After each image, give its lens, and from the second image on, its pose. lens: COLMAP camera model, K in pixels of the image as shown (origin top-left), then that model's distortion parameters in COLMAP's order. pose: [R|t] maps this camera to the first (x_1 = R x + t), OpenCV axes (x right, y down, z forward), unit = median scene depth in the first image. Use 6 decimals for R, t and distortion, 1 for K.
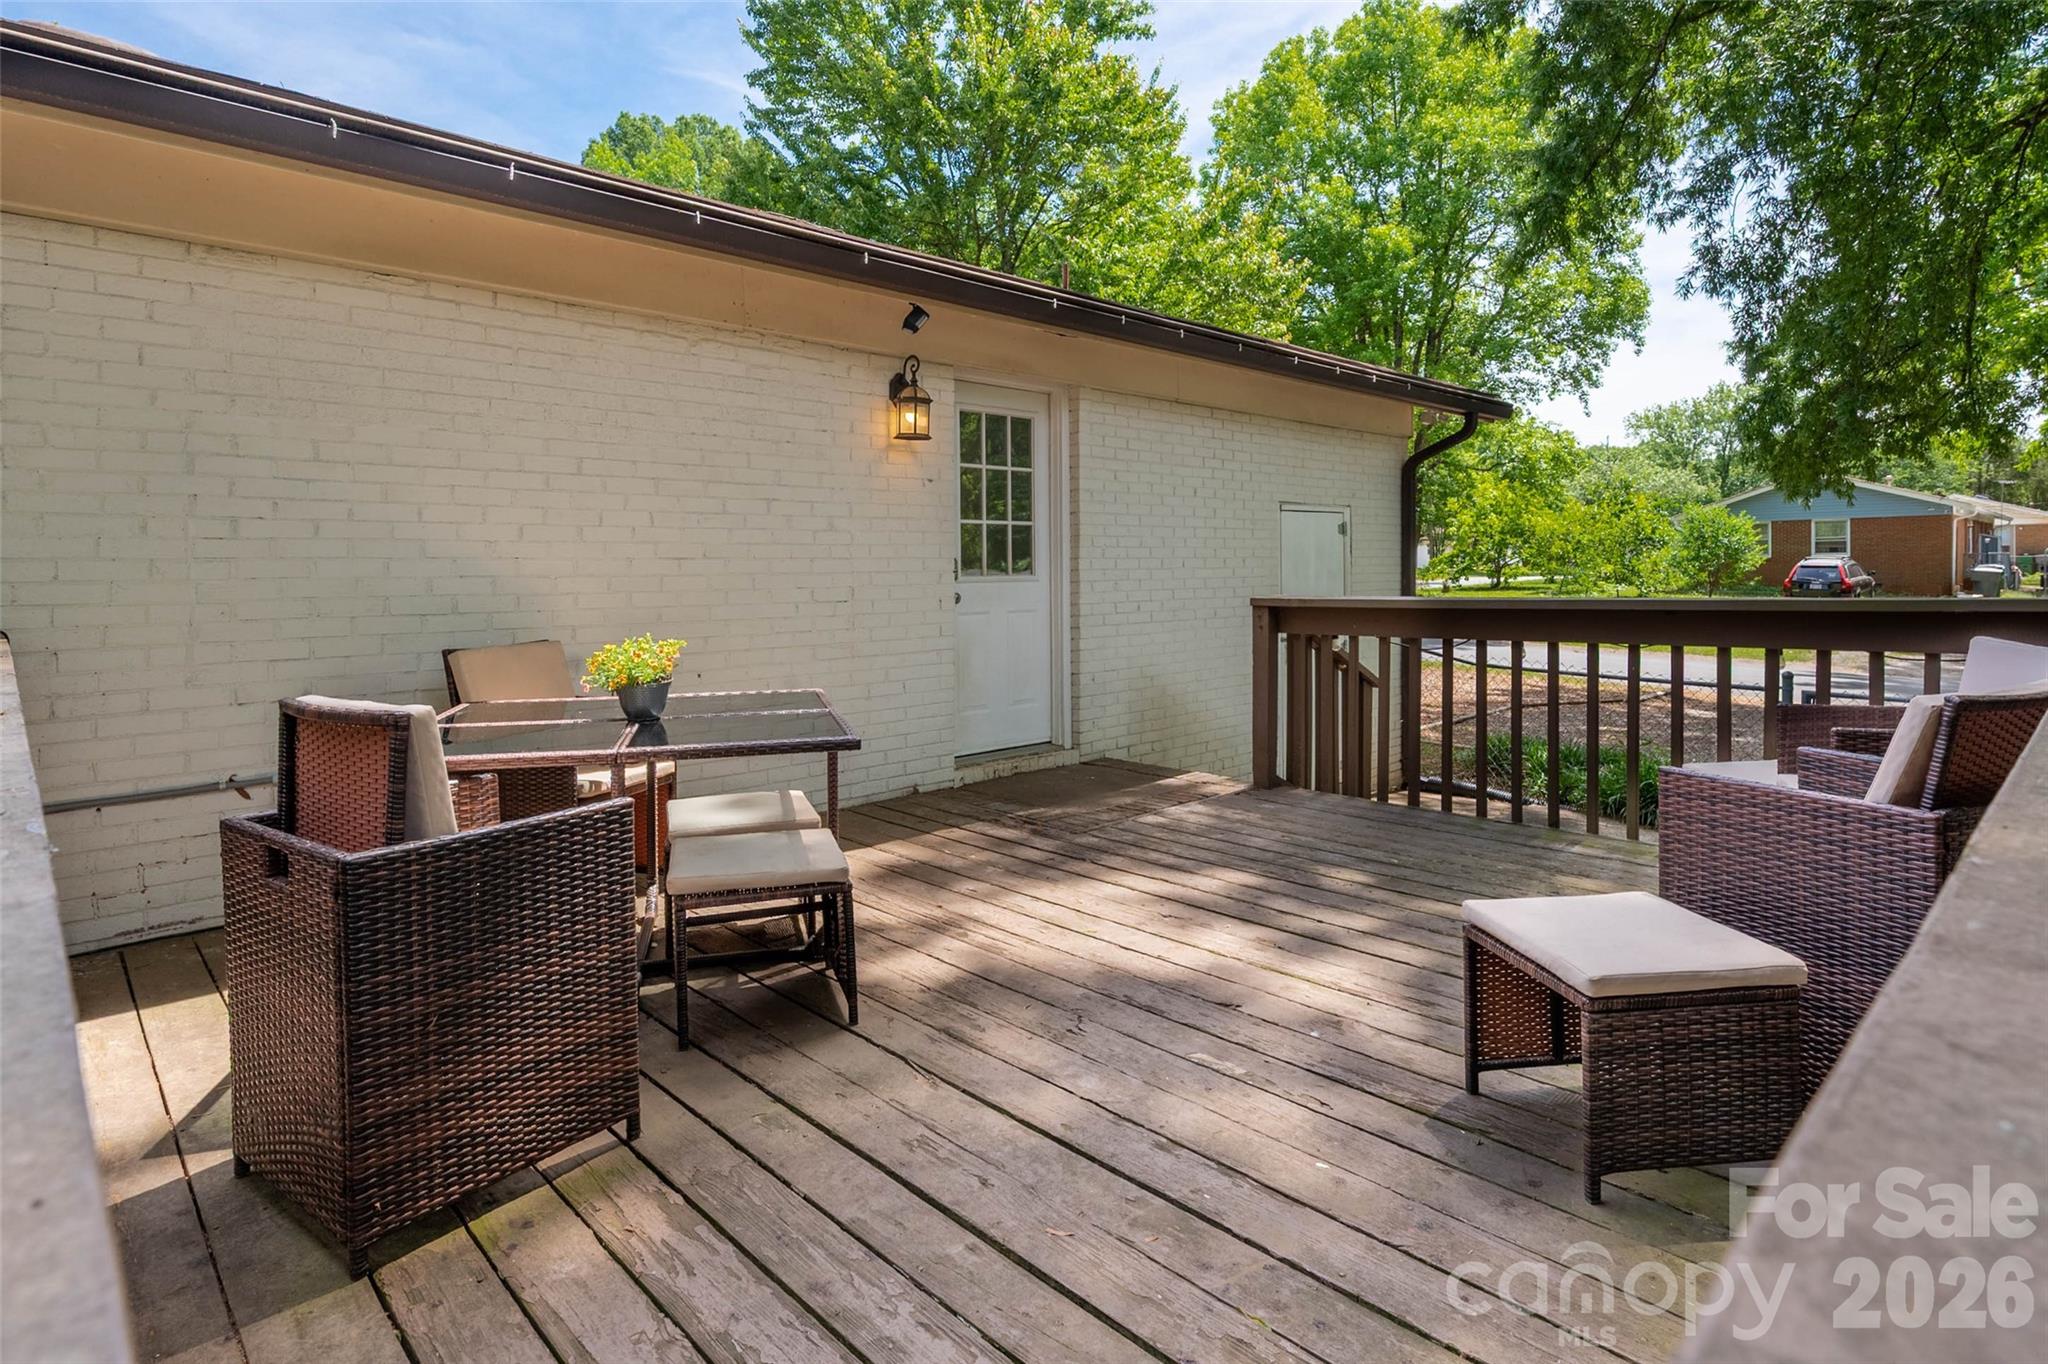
lens RADIAL K [[1056.6, 0, 1024.0], [0, 1056.6, 682.0], [0, 0, 1]] dist [0.000173, 0.000019]
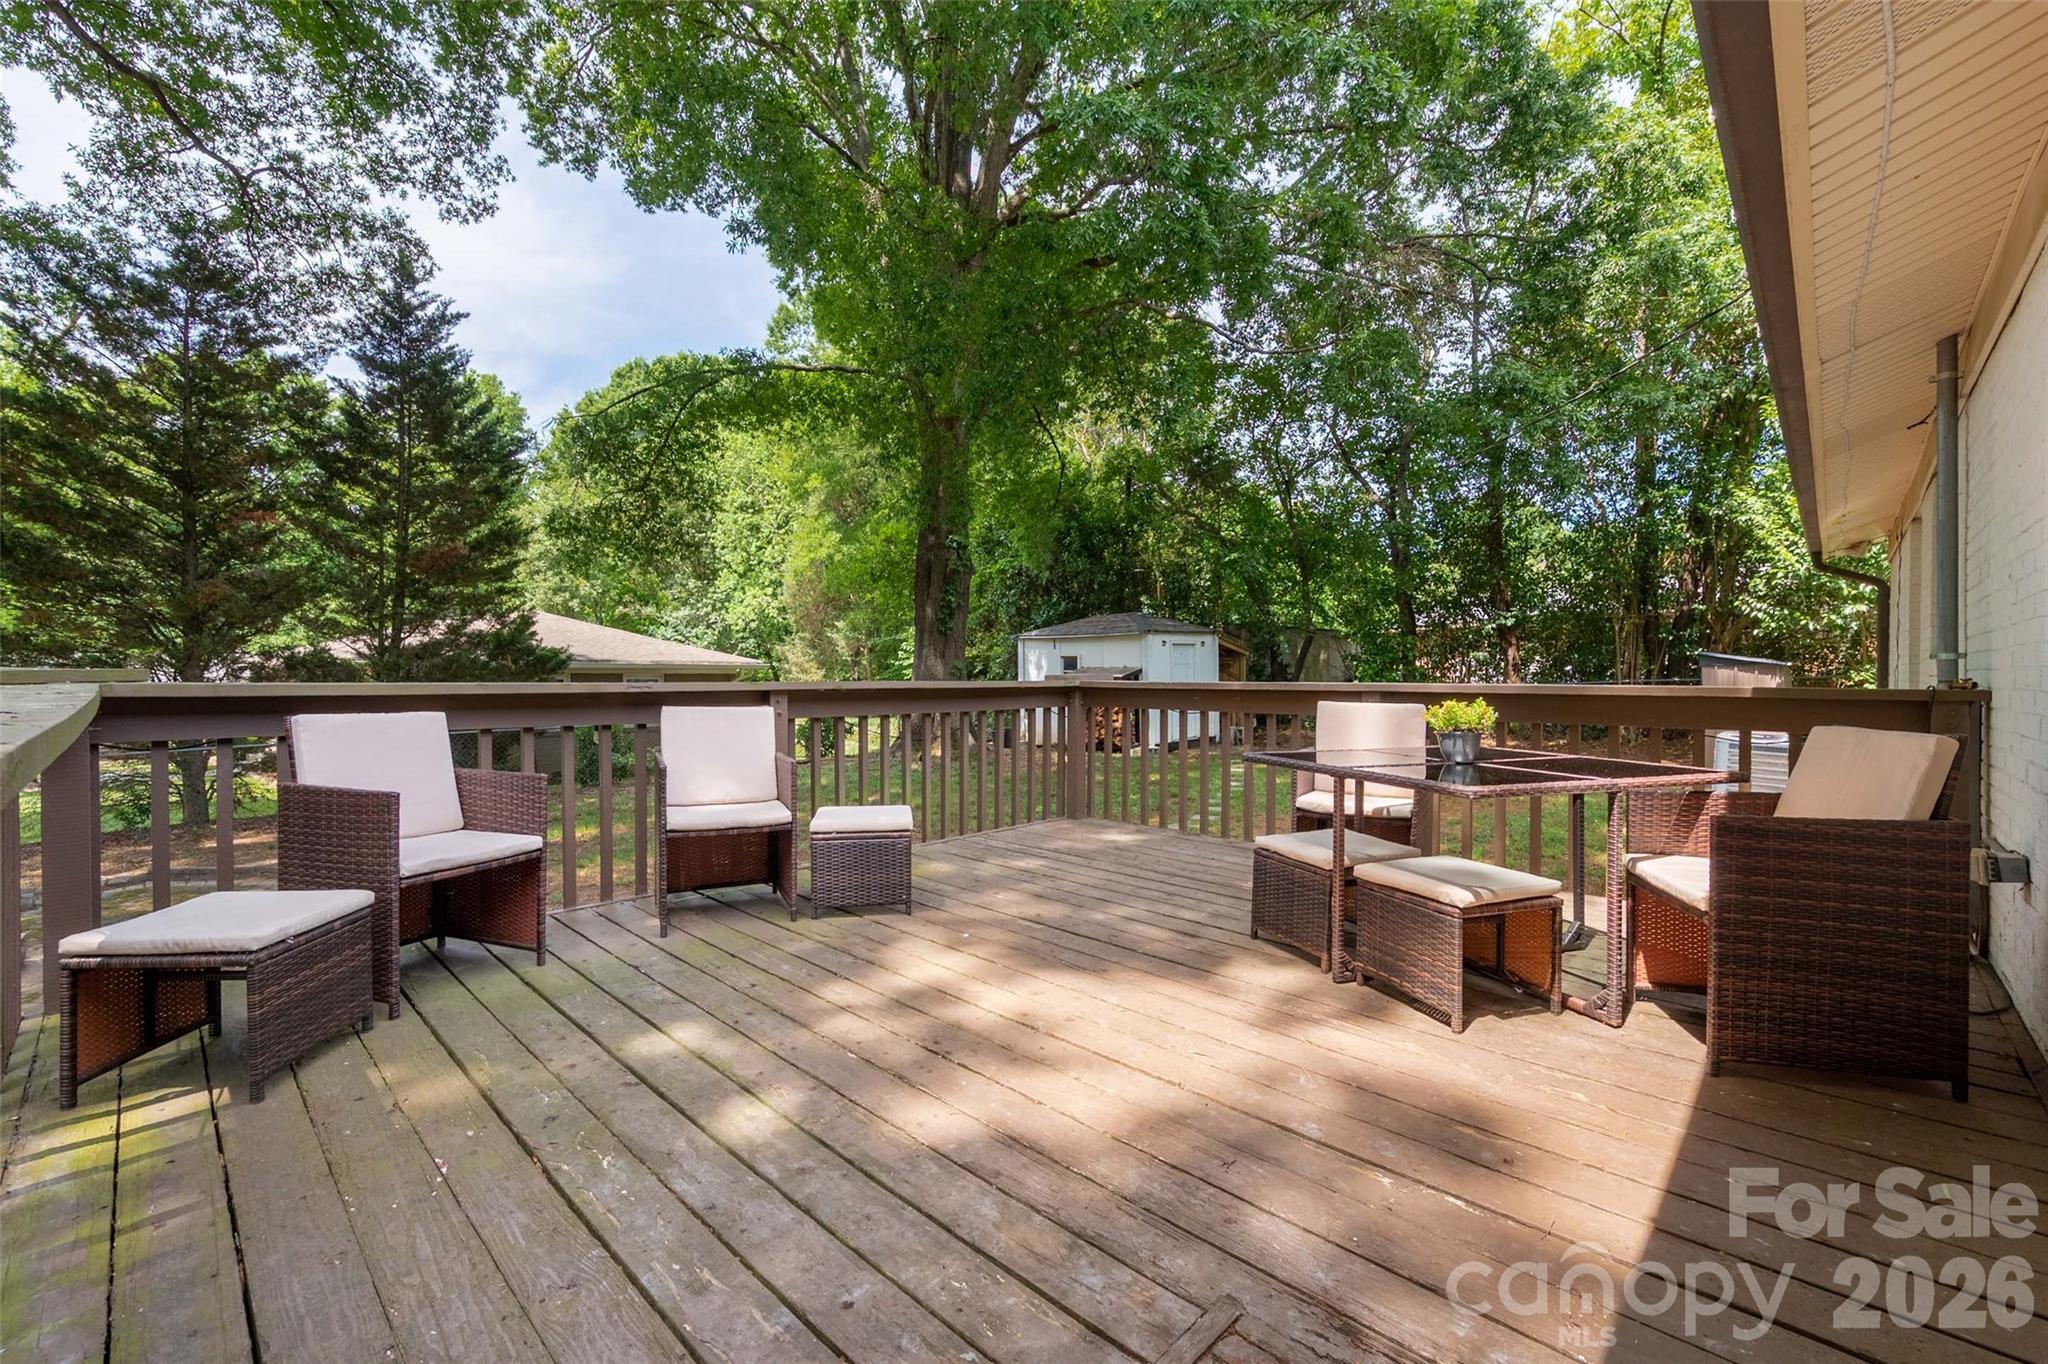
lens RADIAL K [[843.9, 0, 1024.0], [0, 843.9, 682.0], [0, 0, 1]] dist [-0.000078, -0.000018]
pose [[-0.998631, 0.014254, -0.050327, 0.216355], [0.008484, 0.993552, 0.113056, -0.178100], [0.051614, 0.112475, -0.992313, 1.964605]]
